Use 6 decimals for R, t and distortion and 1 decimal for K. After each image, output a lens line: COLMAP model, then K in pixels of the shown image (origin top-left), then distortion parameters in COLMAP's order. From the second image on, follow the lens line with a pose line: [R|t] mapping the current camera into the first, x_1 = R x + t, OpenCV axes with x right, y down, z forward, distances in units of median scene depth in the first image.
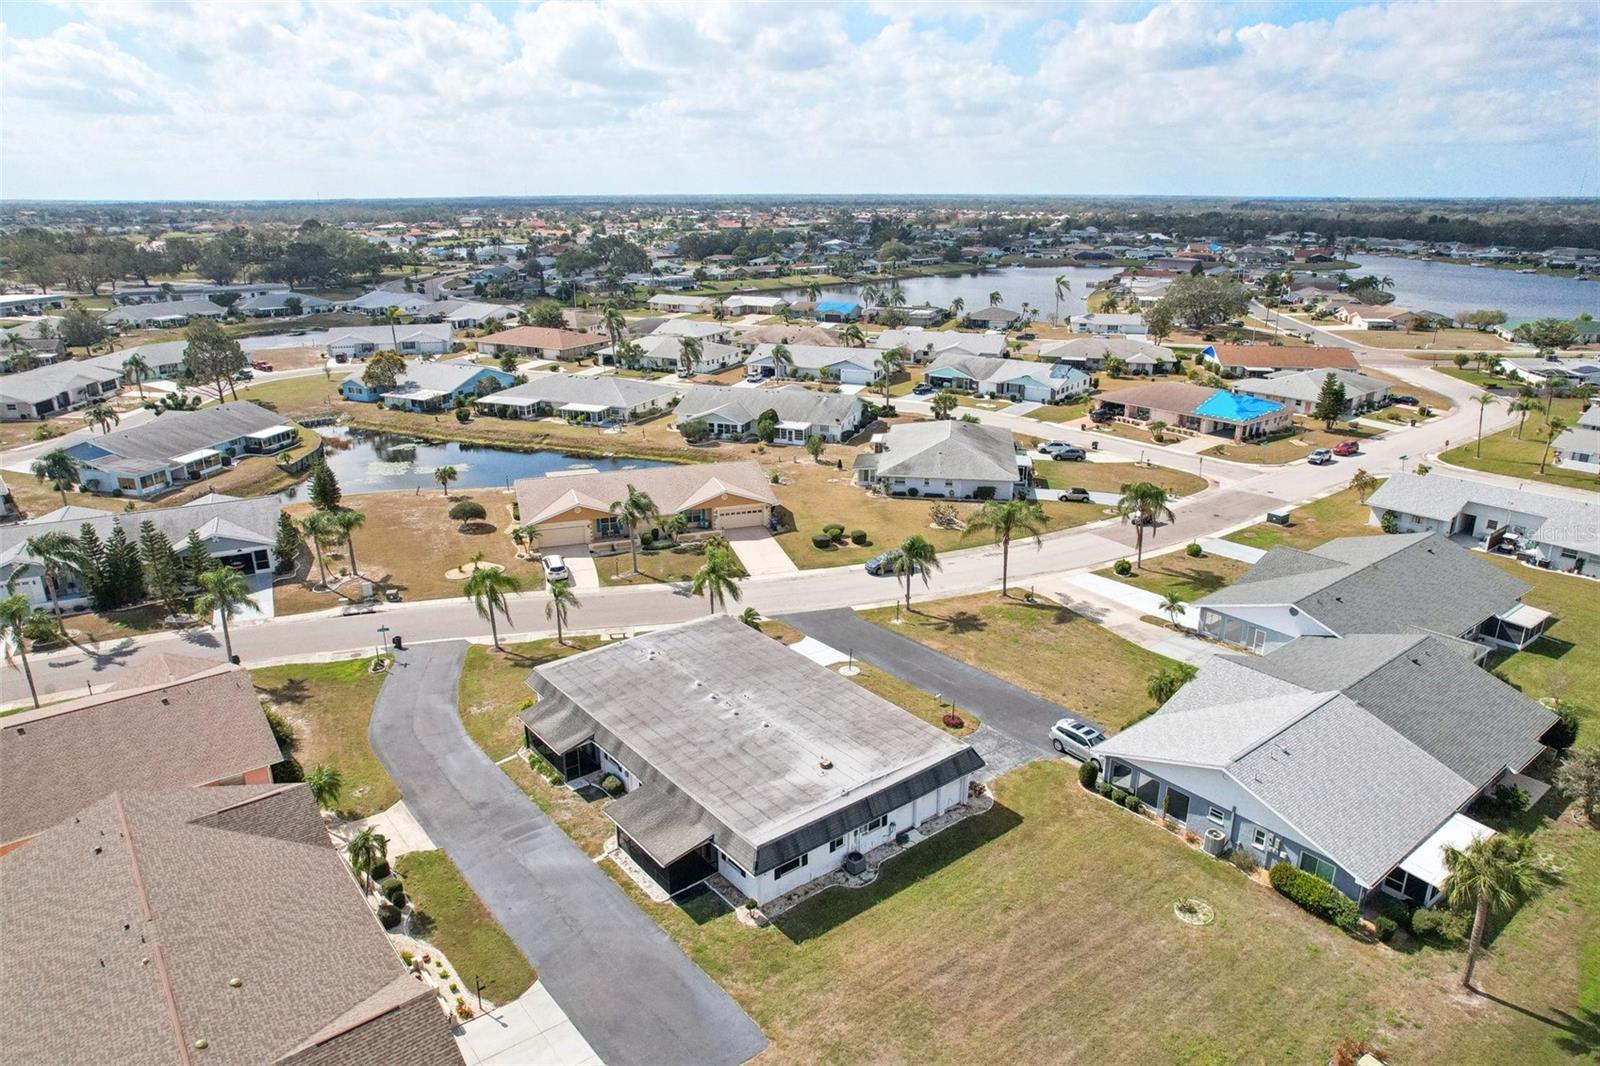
lens RADIAL K [[1024.2, 0, 801.9], [0, 1024.2, 534.8], [0, 0, 1]] dist [-0.066231, 0.059649]
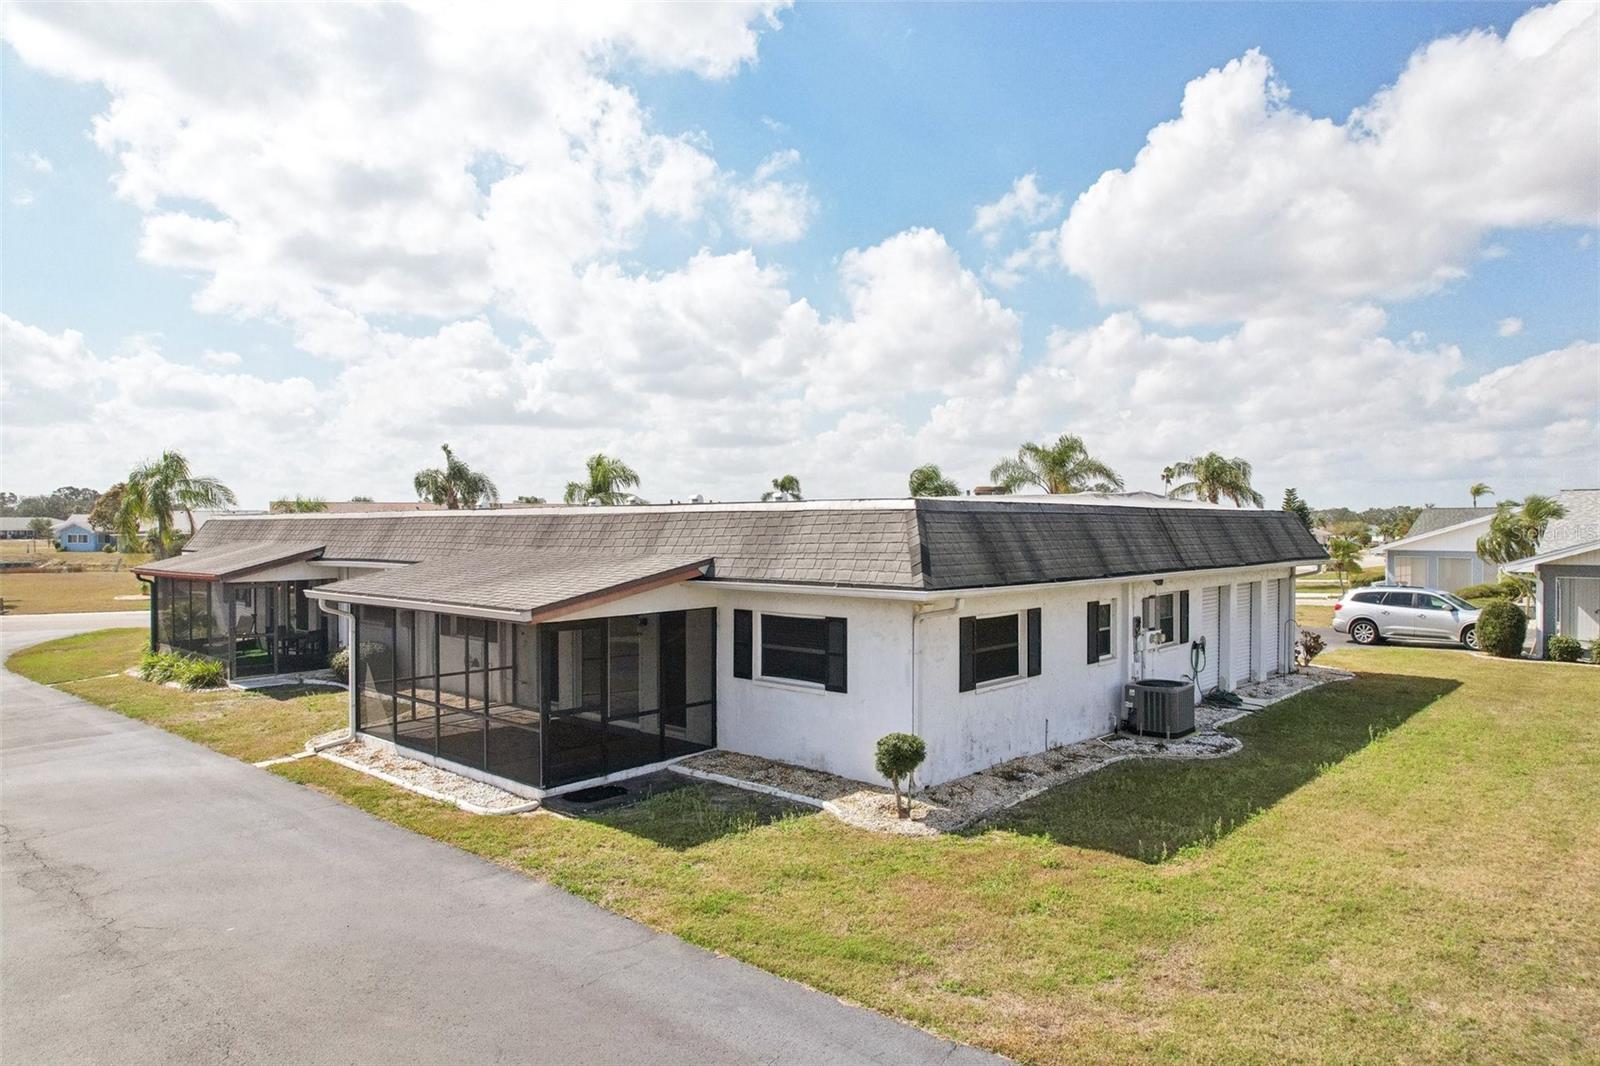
lens RADIAL K [[1024.2, 0, 801.9], [0, 1024.2, 534.8], [0, 0, 1]] dist [-0.066231, 0.059649]
pose [[0.987099, -0.004243, 0.160057, -0.046033], [0.053897, 0.950117, -0.307202, 0.162124], [-0.150769, 0.311866, 0.938088, 0.320369]]
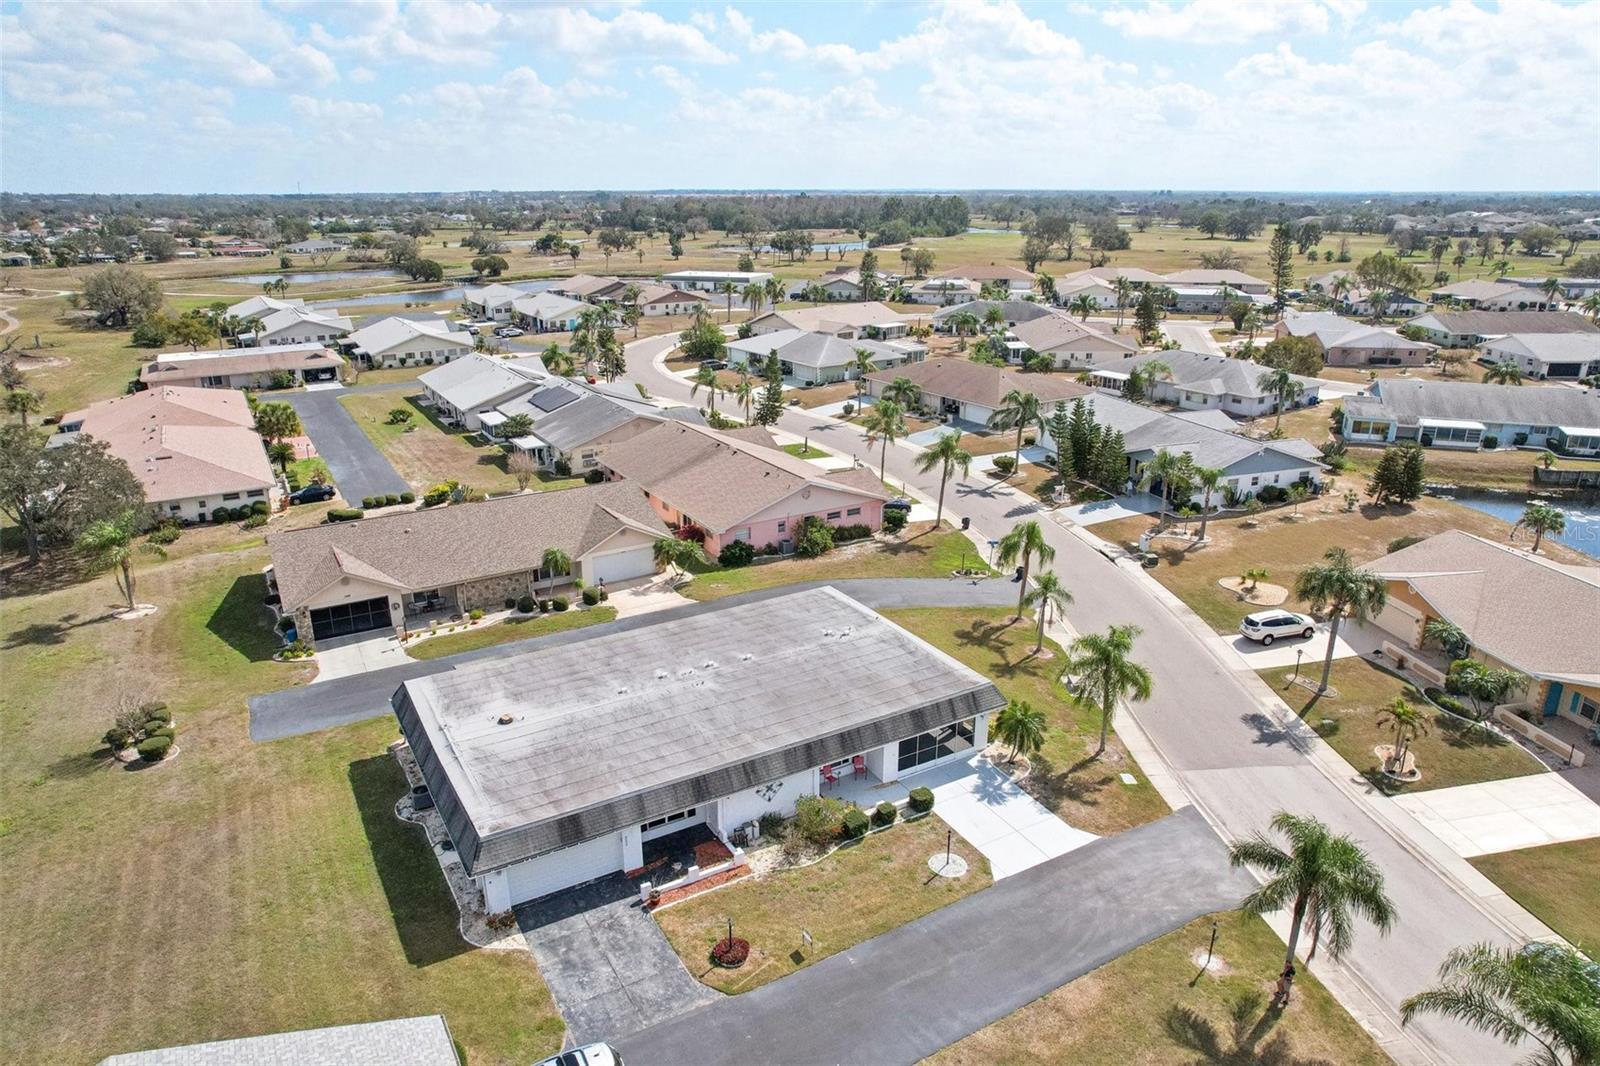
lens RADIAL K [[1024.2, 0, 801.9], [0, 1024.2, 534.8], [0, 0, 1]] dist [-0.066231, 0.059649]
pose [[-0.132960, 0.322620, -0.937143, 0.339866], [-0.315014, 0.882752, 0.348589, -0.128948], [0.939728, 0.341562, -0.015741, 0.558629]]
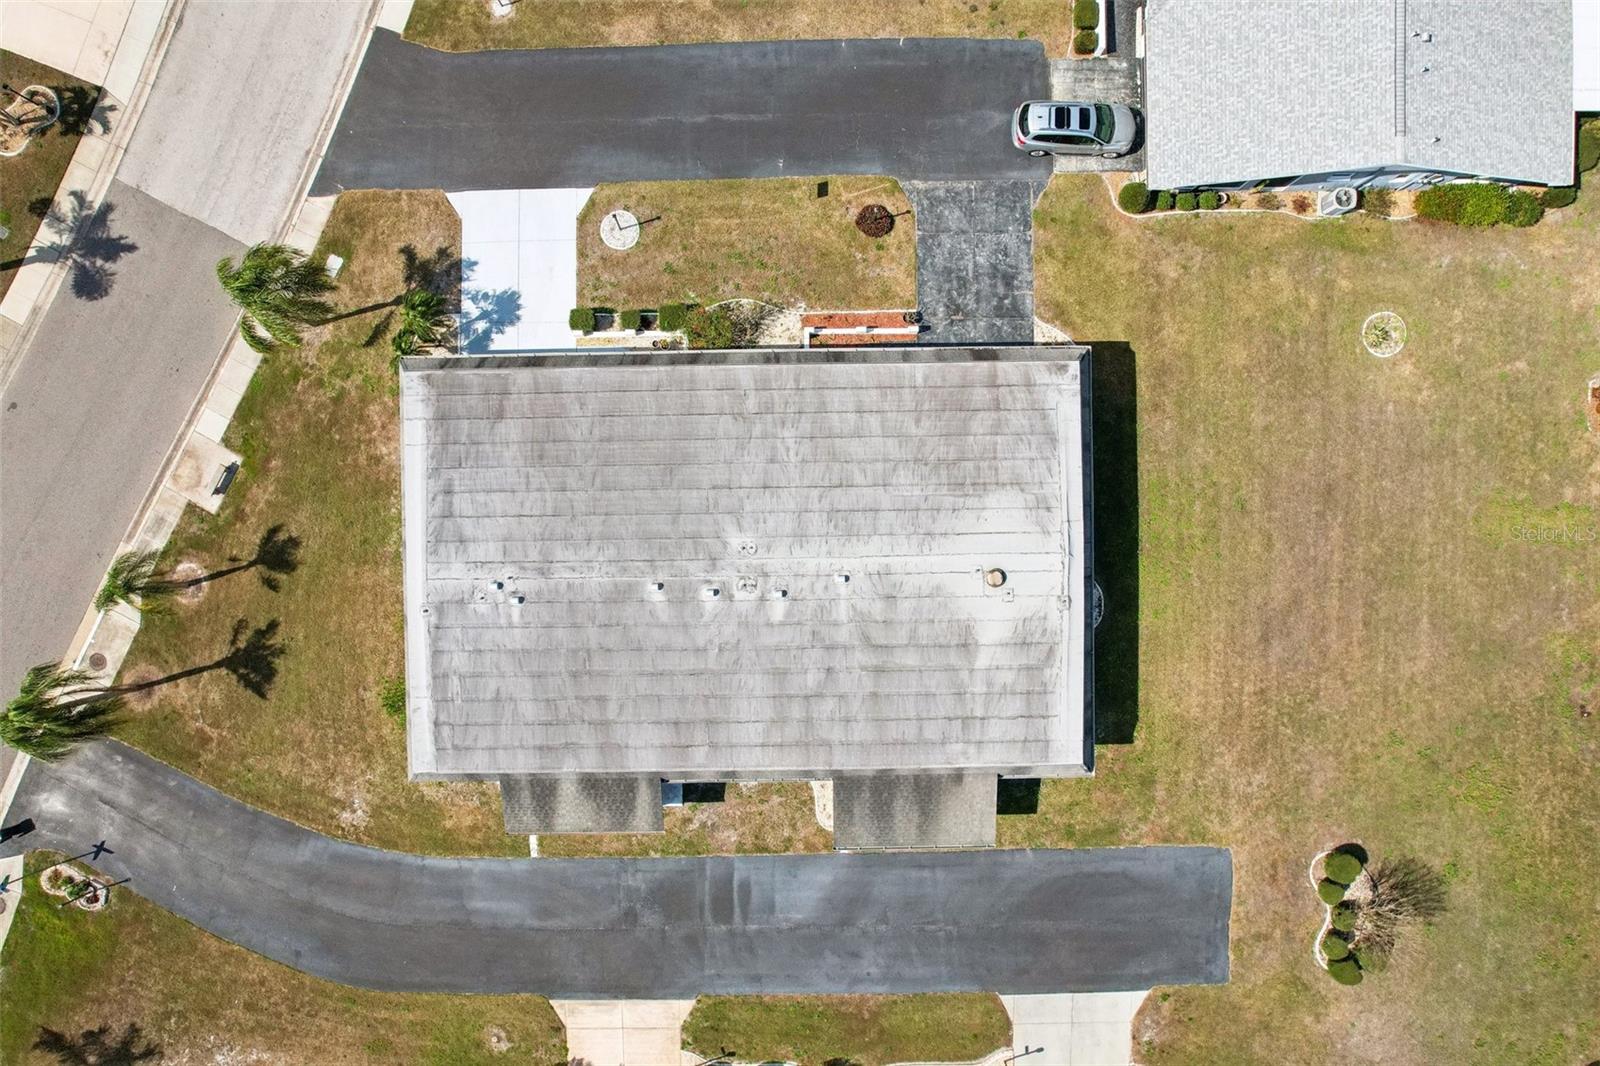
lens RADIAL K [[1024.2, 0, 801.9], [0, 1024.2, 534.8], [0, 0, 1]] dist [-0.066231, 0.059649]
pose [[0.609049, -0.793000, -0.014494, -0.010005], [0.256977, 0.180013, 0.949504, -0.213176], [-0.750348, -0.582019, 0.313420, 0.423720]]
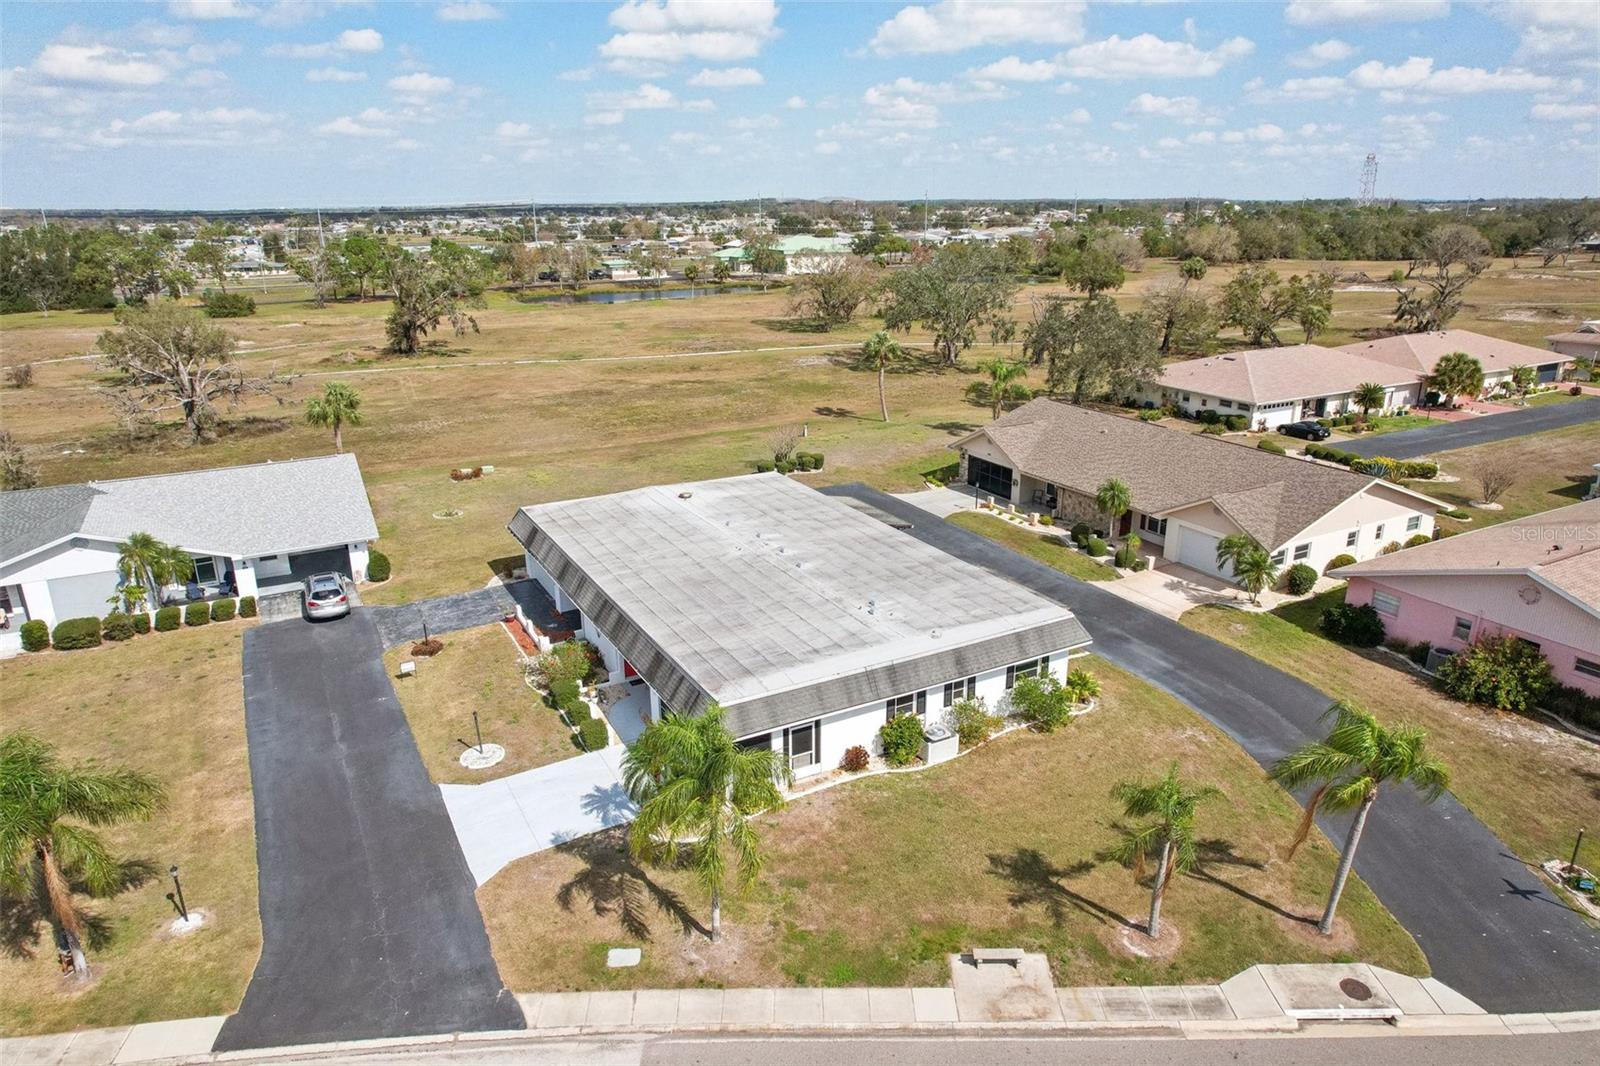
lens RADIAL K [[1033.4, 0, 799.6], [0, 1033.4, 512.3], [0, 0, 1]] dist [-0.088256, 0.086025]
pose [[-0.985996, -0.040455, 0.161787, -0.114510], [0.061506, 0.813527, 0.578265, -0.152316], [-0.155011, 0.580118, -0.799647, 0.836106]]
